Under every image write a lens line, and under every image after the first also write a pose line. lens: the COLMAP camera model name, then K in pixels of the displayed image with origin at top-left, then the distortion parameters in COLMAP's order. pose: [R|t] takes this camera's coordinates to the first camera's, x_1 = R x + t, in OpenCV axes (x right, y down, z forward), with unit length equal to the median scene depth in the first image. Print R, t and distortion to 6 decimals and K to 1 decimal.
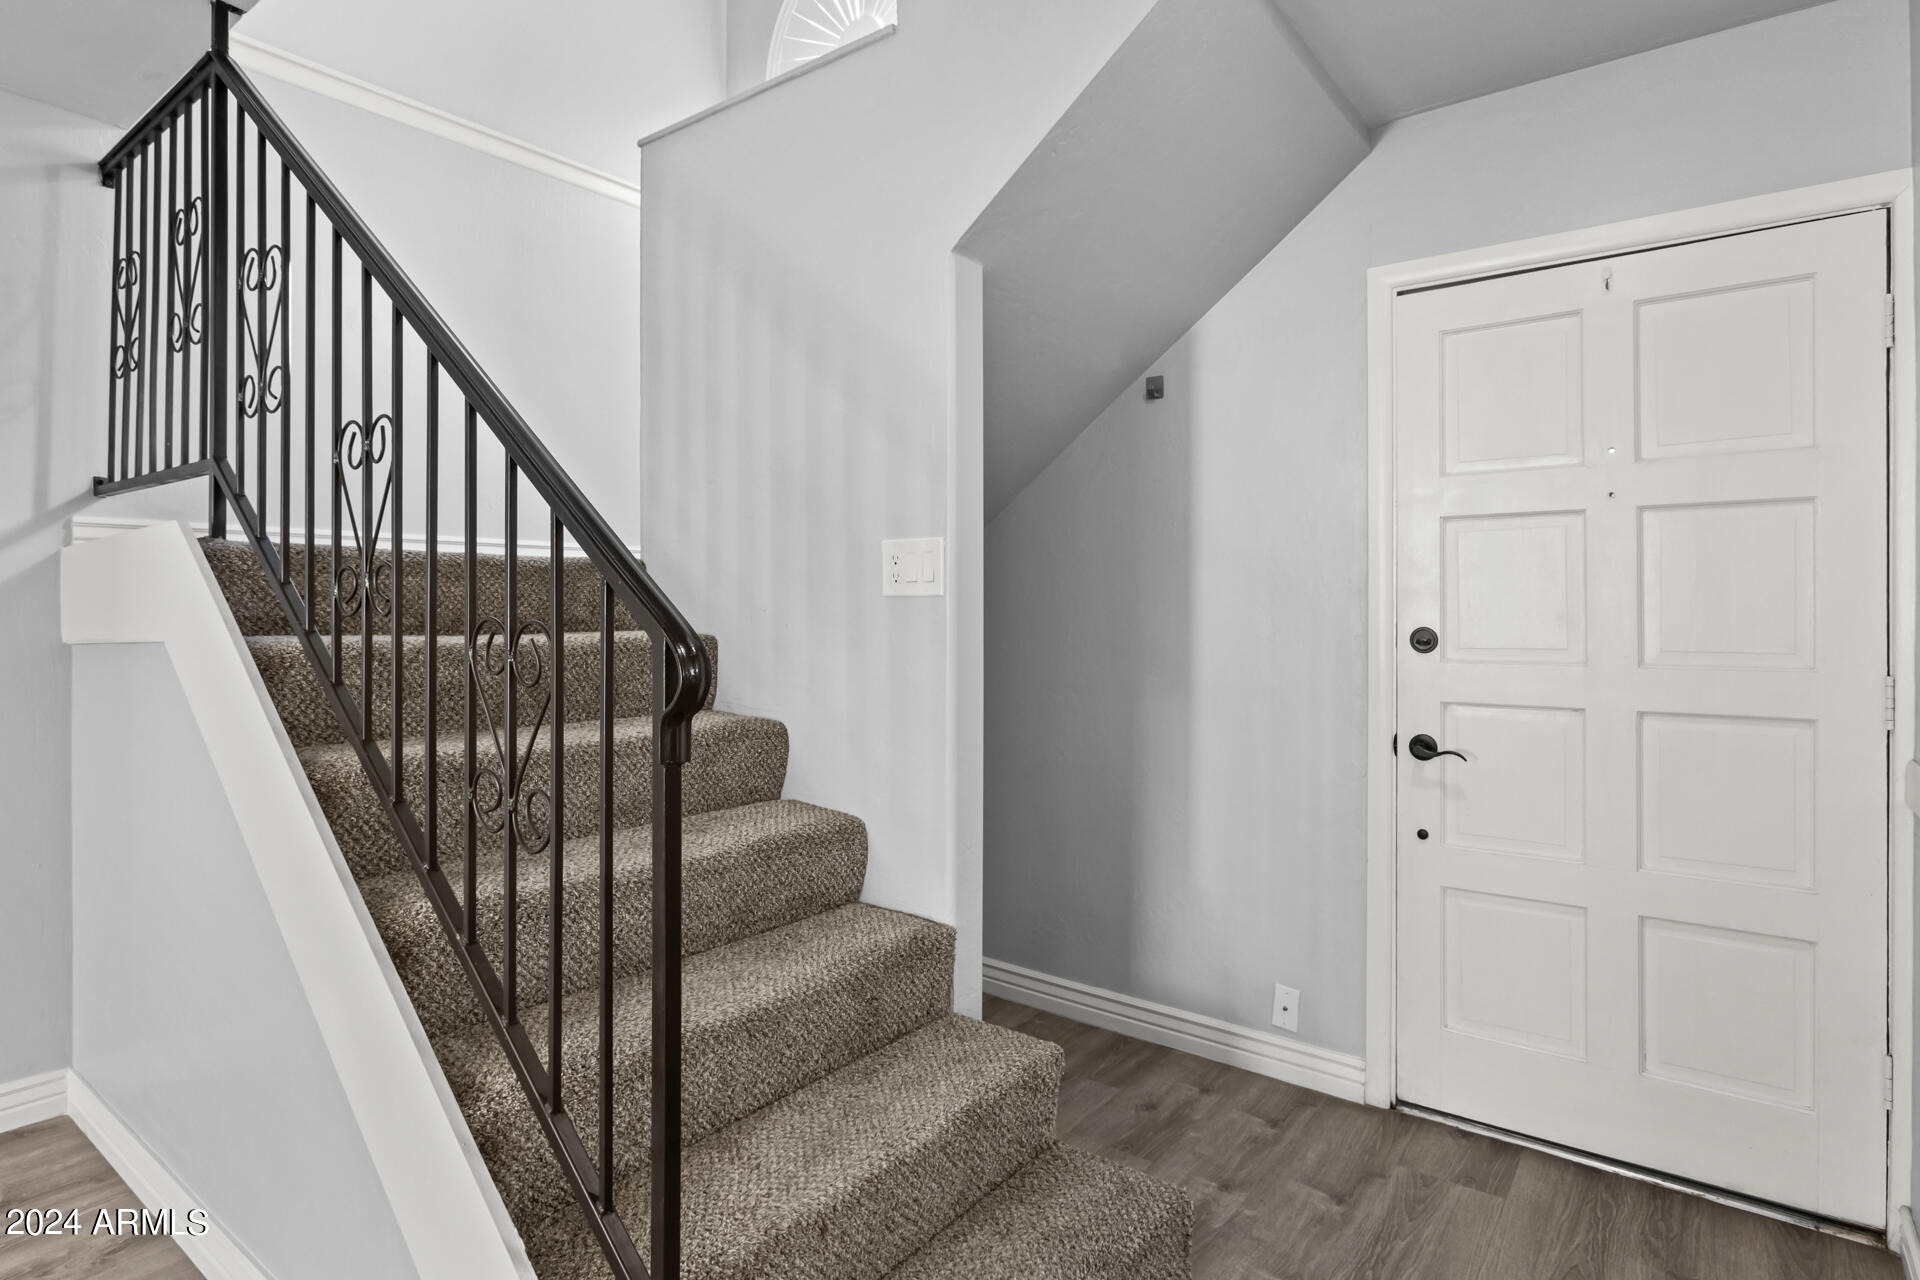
lens RADIAL K [[1036.7, 0, 968.1], [0, 1036.7, 615.8], [0, 0, 1]] dist [0.002691, 0.000049]
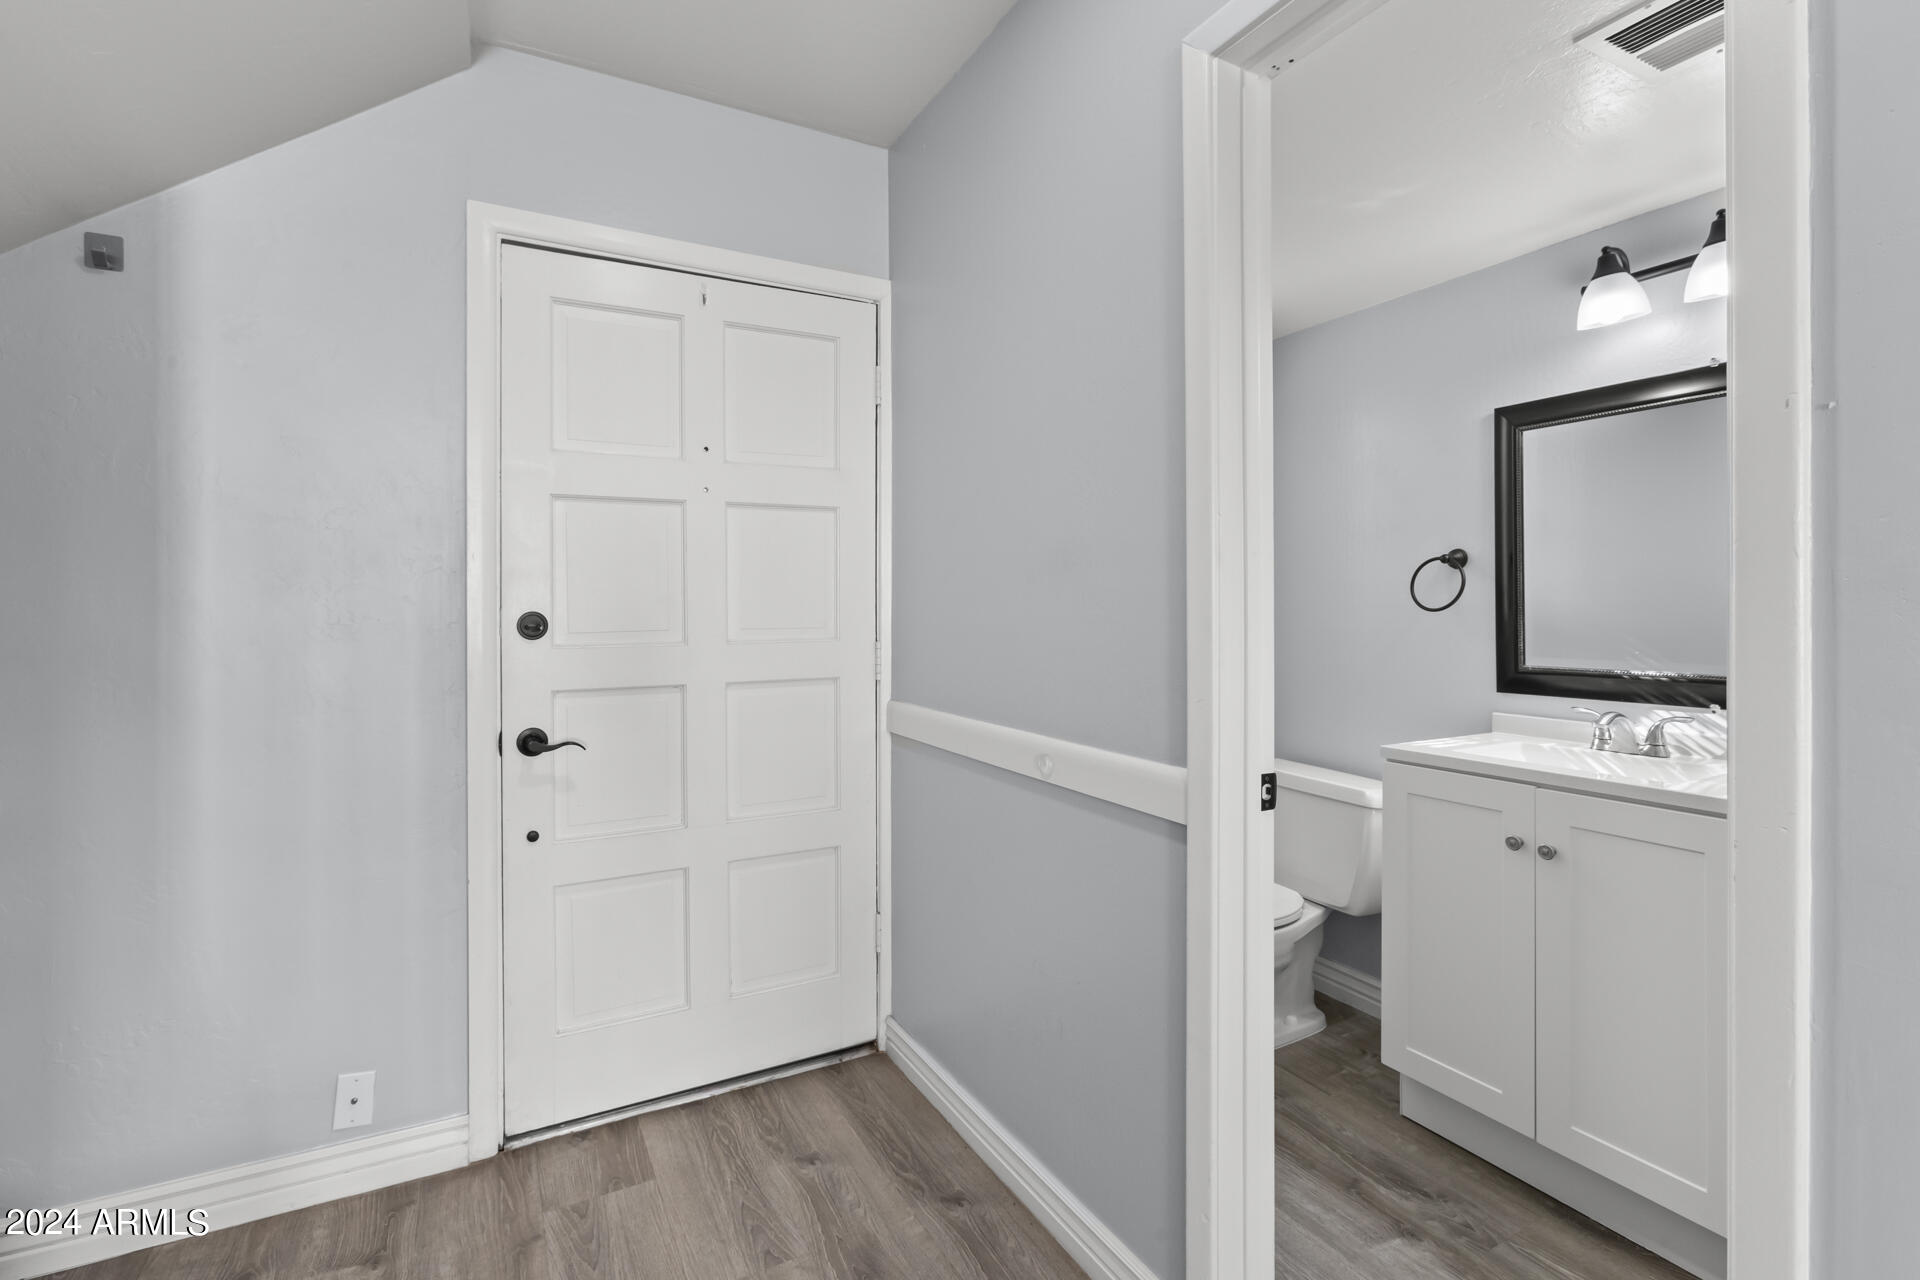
lens RADIAL K [[851.7, 0, 937.3], [0, 851.7, 611.2], [0, 0, 1]] dist [-0.024359, 0.011781]
pose [[0.424787, -0.005011, 0.905279, -0.092010], [0.016090, 0.999869, -0.002015, 0.018147], [-0.905150, 0.015422, 0.424812, 0.365714]]
